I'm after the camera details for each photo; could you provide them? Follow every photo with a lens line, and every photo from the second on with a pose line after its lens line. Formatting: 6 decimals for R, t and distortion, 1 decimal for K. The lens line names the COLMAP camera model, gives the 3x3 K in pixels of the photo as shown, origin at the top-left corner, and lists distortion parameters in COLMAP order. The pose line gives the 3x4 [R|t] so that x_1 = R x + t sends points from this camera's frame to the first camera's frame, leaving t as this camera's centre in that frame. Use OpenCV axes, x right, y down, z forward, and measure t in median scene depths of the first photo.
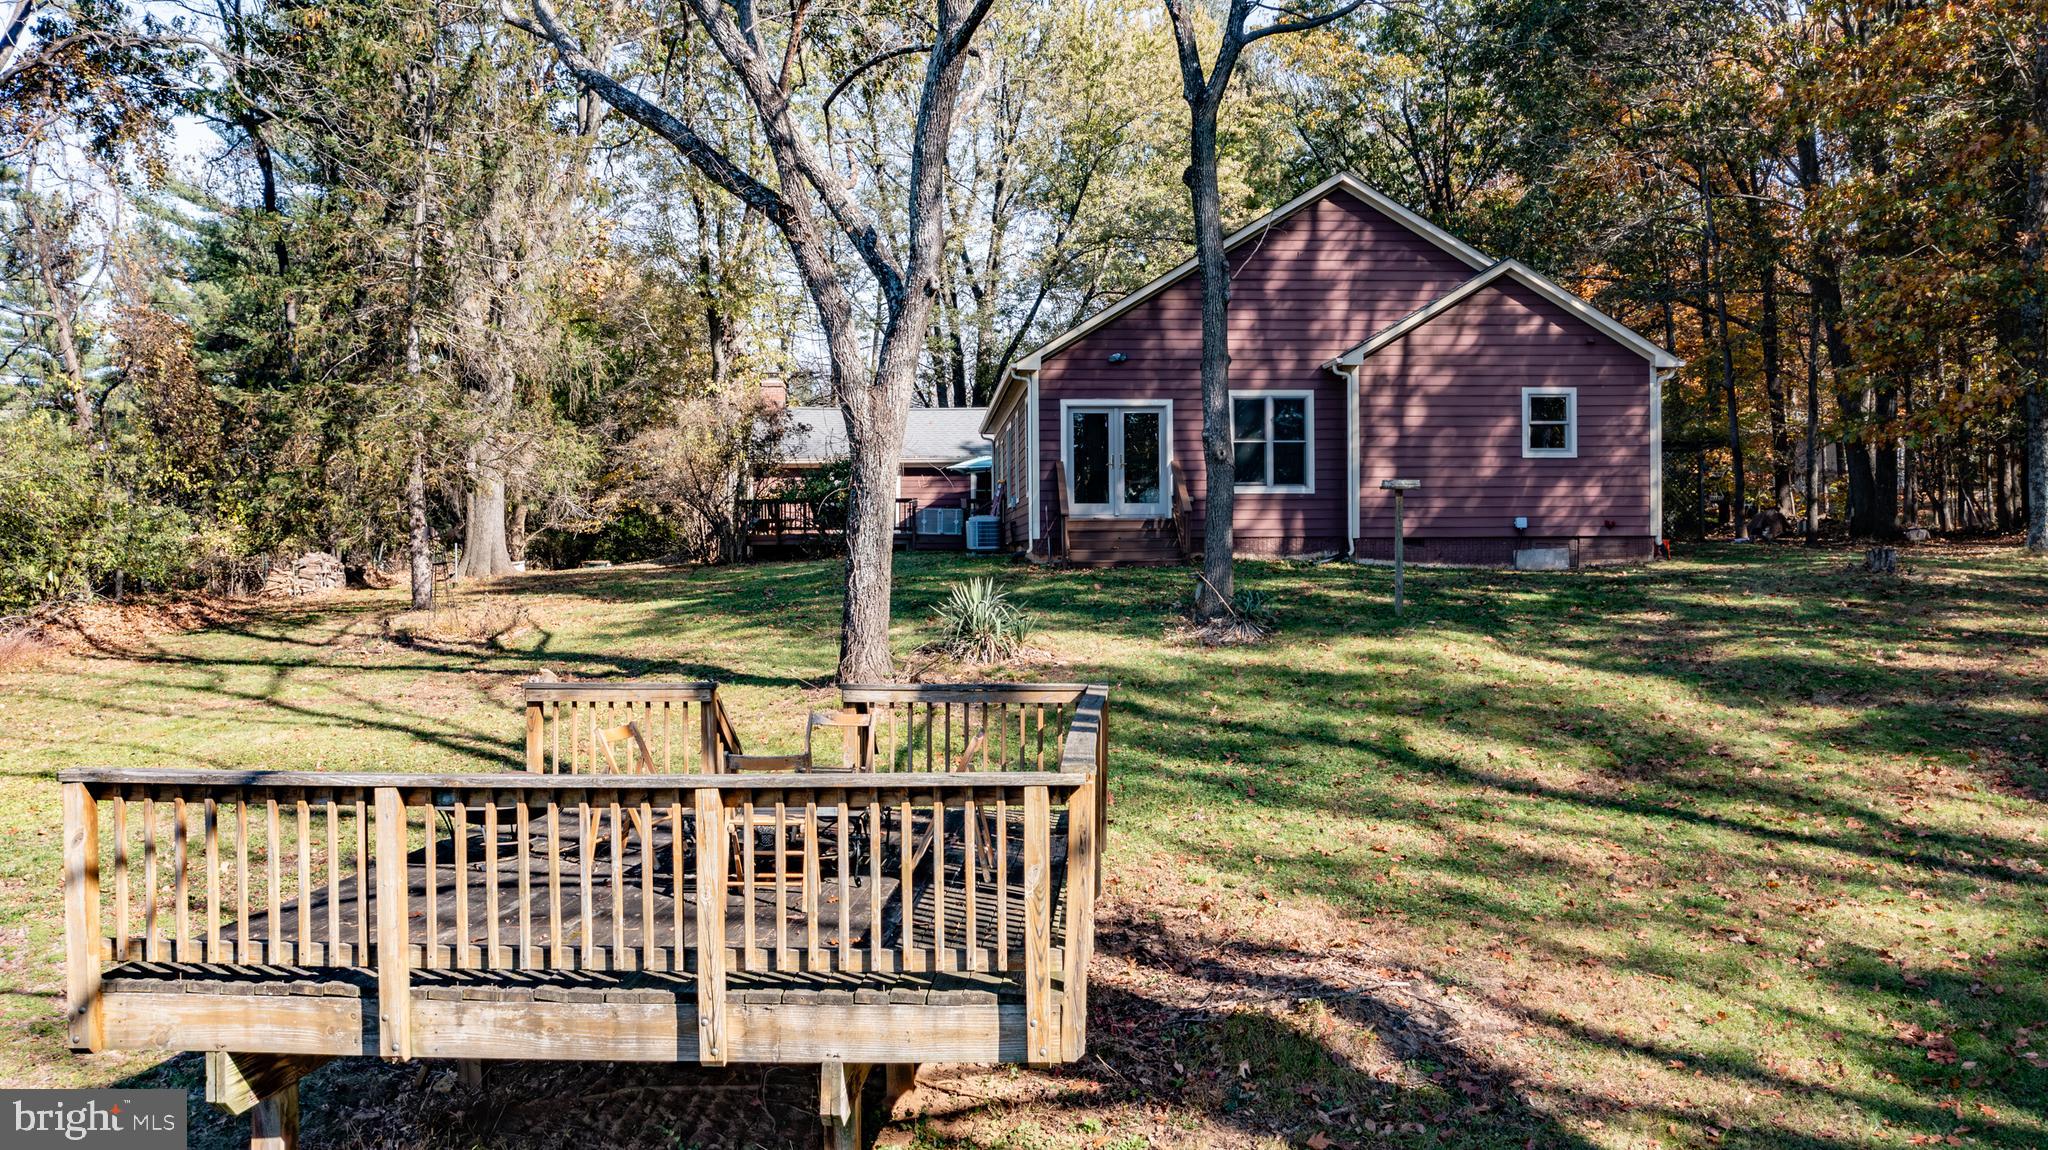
lens RADIAL K [[1608.2, 0, 1024.0], [0, 1608.2, 575.0], [0, 0, 1]] dist [-0.000382, -0.003462]
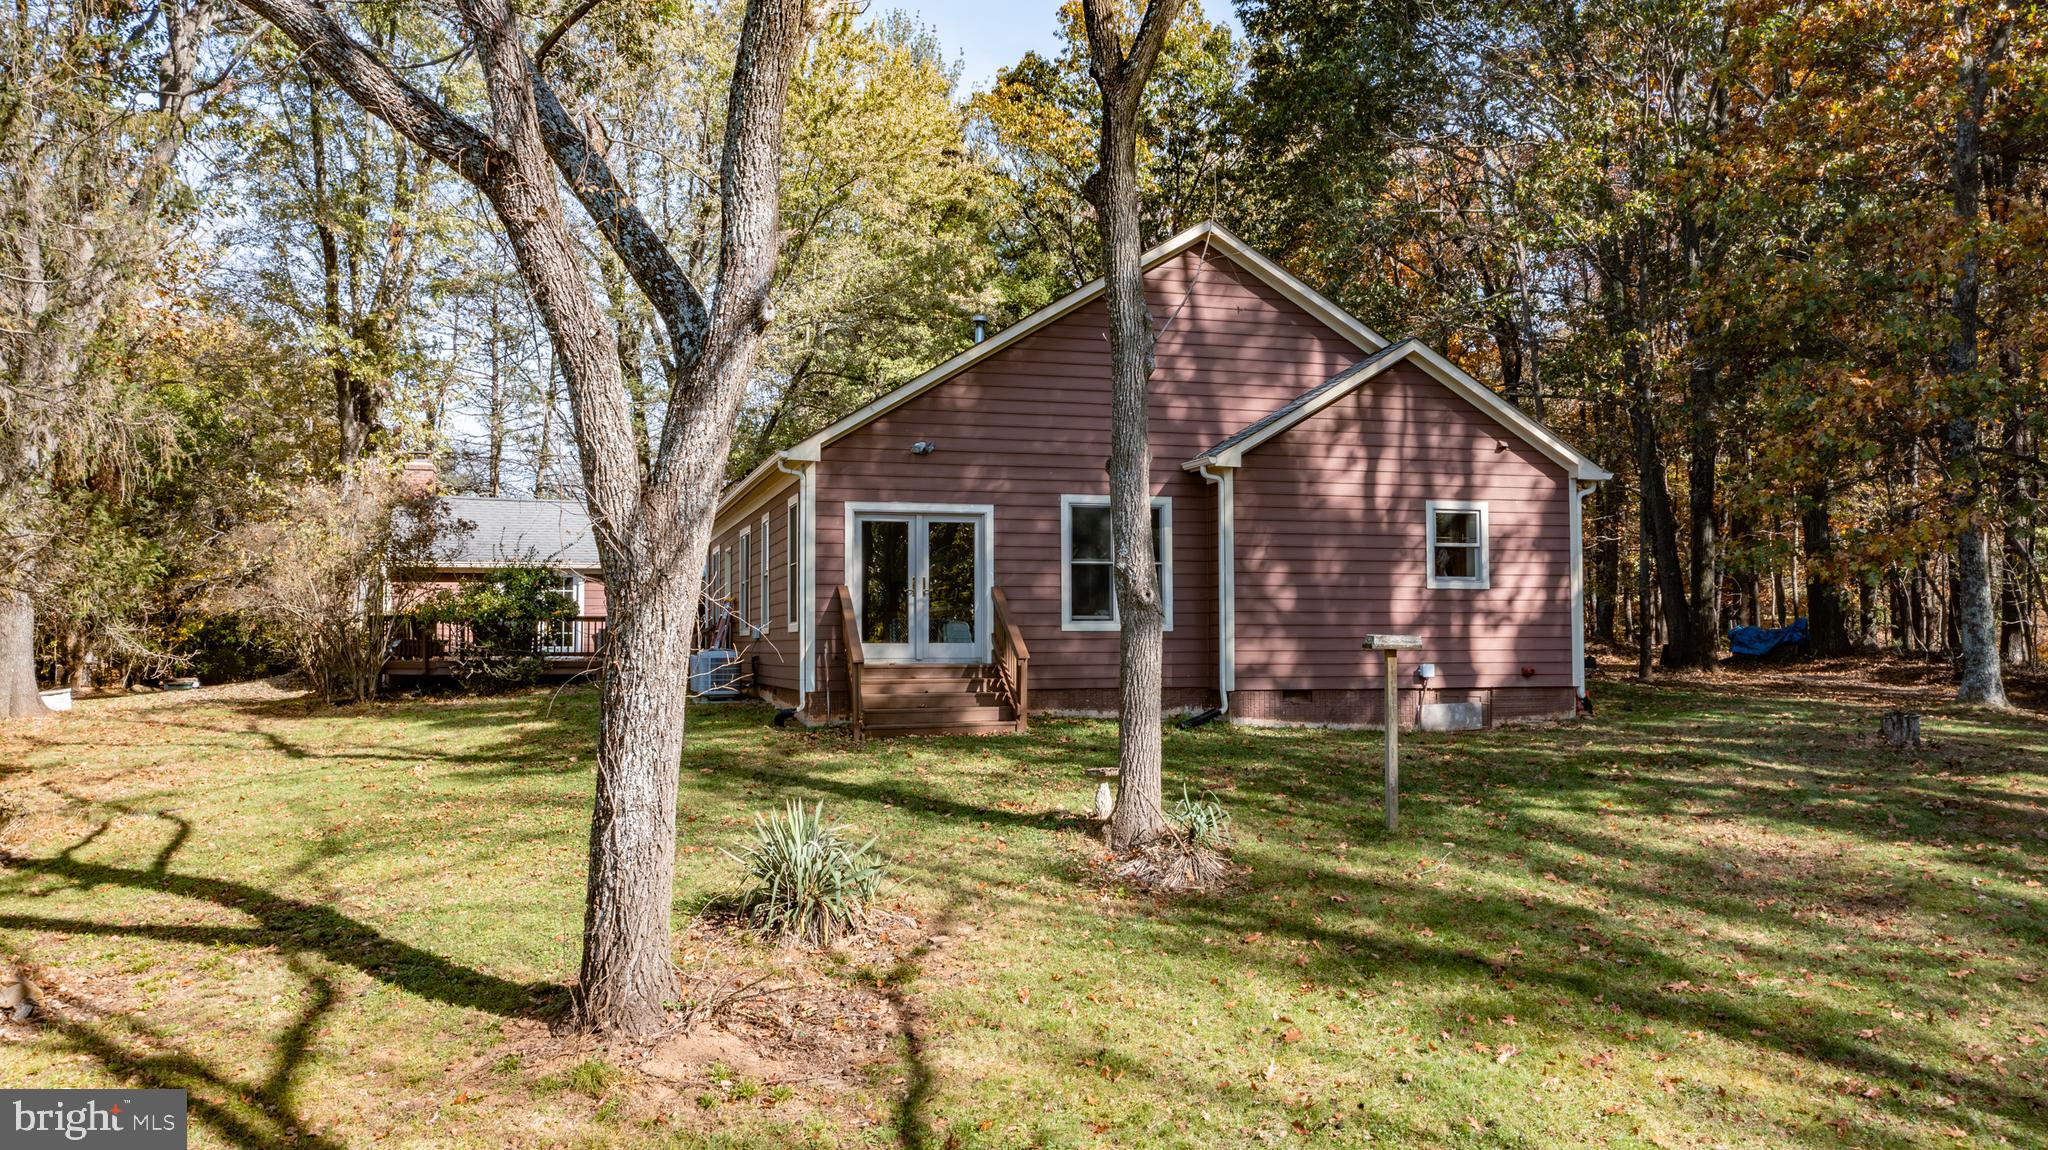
lens RADIAL K [[1608.2, 0, 1024.0], [0, 1608.2, 575.0], [0, 0, 1]] dist [-0.000382, -0.003462]
pose [[0.977032, 0.013502, 0.212666, -0.053103], [-0.001572, 0.998420, -0.056165, -0.034154], [-0.213088, 0.054541, 0.975509, 0.263407]]
